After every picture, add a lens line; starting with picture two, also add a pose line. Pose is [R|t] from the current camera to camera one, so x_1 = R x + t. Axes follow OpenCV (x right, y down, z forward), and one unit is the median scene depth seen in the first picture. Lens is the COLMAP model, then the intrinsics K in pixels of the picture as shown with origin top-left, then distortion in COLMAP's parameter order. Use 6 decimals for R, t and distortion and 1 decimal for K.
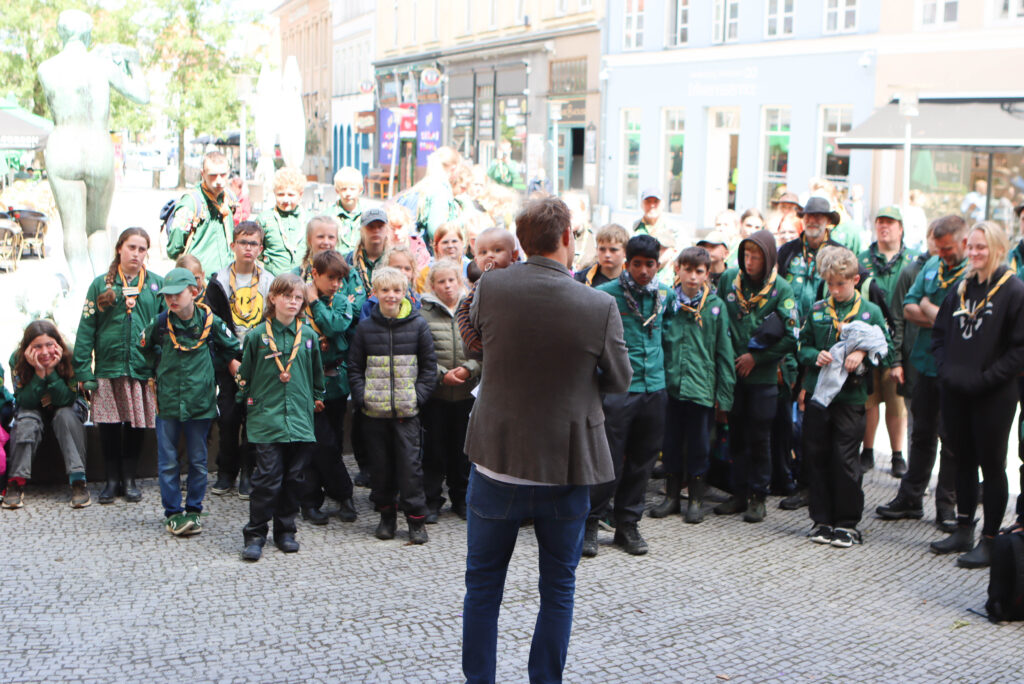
lens RADIAL K [[1415.3, 0, 514.6], [0, 1415.3, 341.9], [0, 0, 1]] dist [-0.077172, 0.000000]
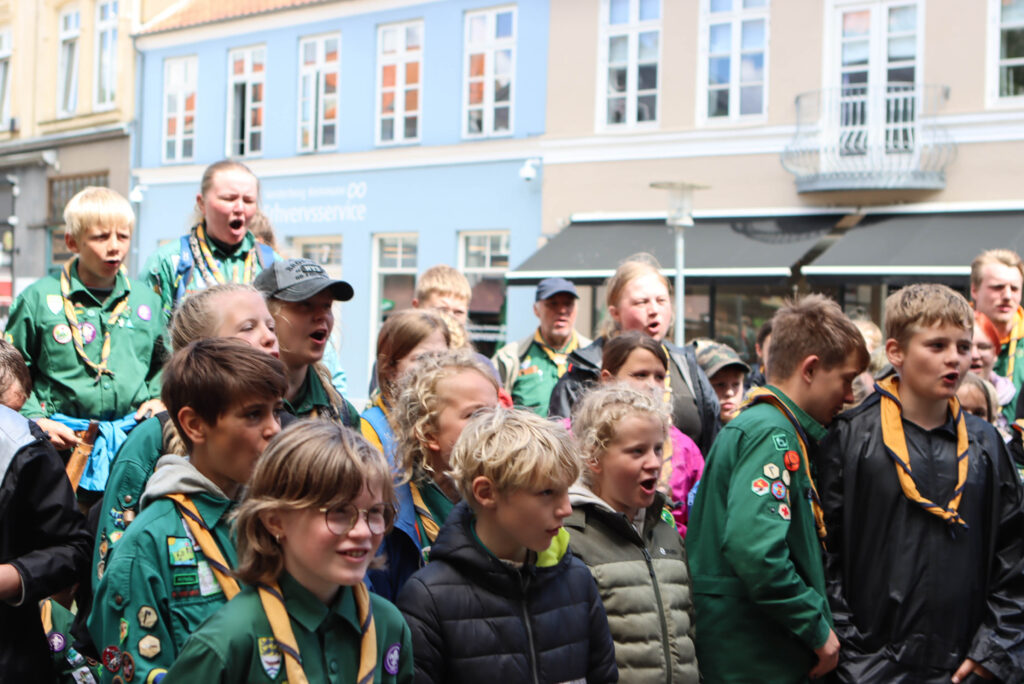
lens RADIAL K [[1644.4, 0, 513.3], [0, 1644.4, 344.3], [0, 0, 1]] dist [-0.059041, 0.000000]
pose [[0.937458, 0.002050, 0.348092, -0.043054], [0.041353, 0.992246, -0.117212, -0.004017], [-0.345633, 0.124276, 0.930104, 0.132506]]
